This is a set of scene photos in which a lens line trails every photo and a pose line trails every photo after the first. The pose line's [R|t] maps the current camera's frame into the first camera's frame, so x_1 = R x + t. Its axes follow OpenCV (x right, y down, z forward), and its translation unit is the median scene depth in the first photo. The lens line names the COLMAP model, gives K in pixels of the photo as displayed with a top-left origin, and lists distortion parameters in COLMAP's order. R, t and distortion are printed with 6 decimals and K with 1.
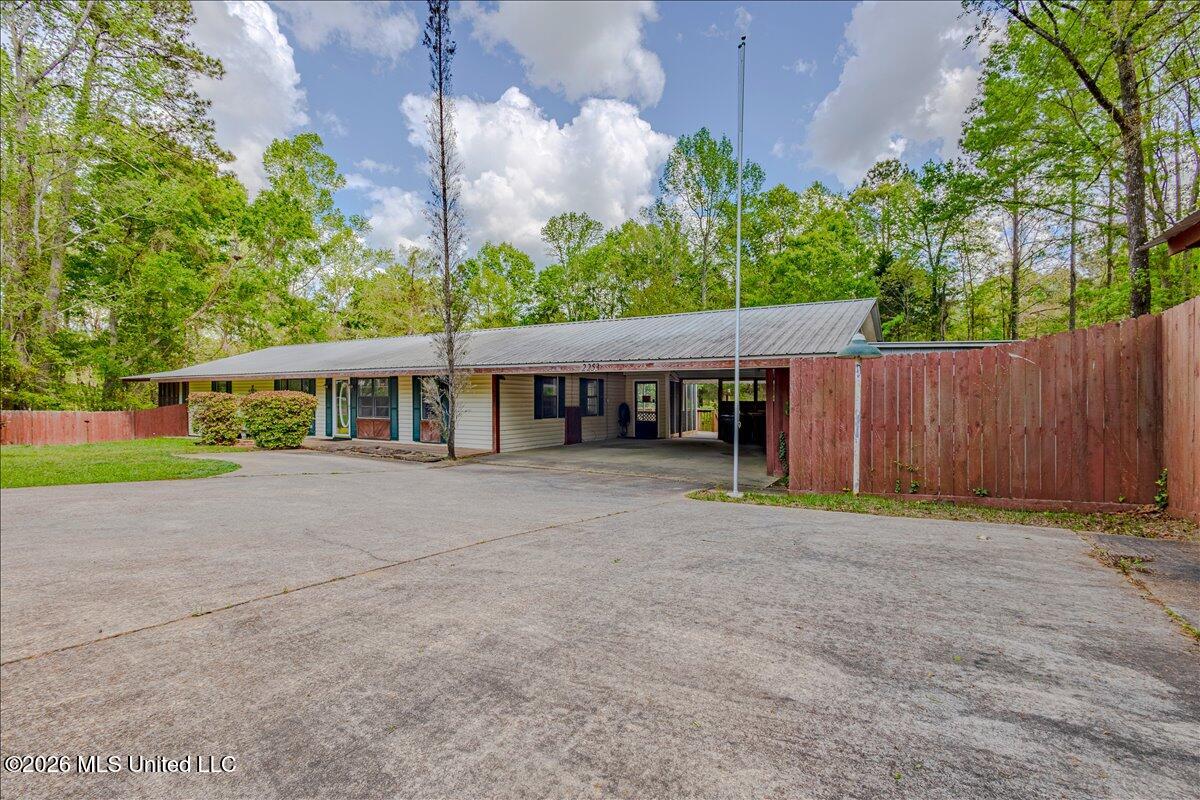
lens RADIAL K [[546.6, 0, 602.9], [0, 546.6, 404.5], [0, 0, 1]] dist [0.006552, 0.000338]
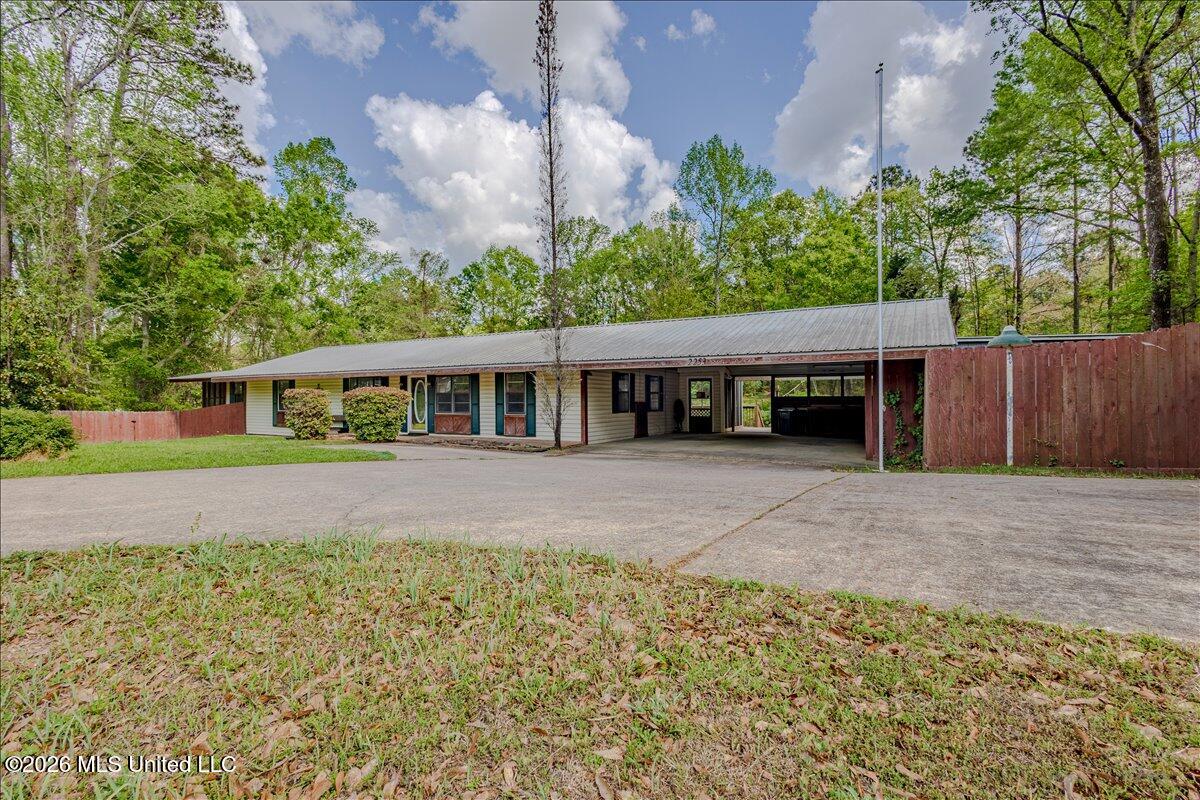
lens RADIAL K [[548.0, 0, 595.9], [0, 548.0, 402.5], [0, 0, 1]] dist [0.010432, -0.000720]
pose [[0.999710, -0.005238, 0.023511, -0.133313], [0.005465, 0.999939, -0.009596, 0.011872], [-0.023459, 0.009721, 0.999678, -0.041163]]
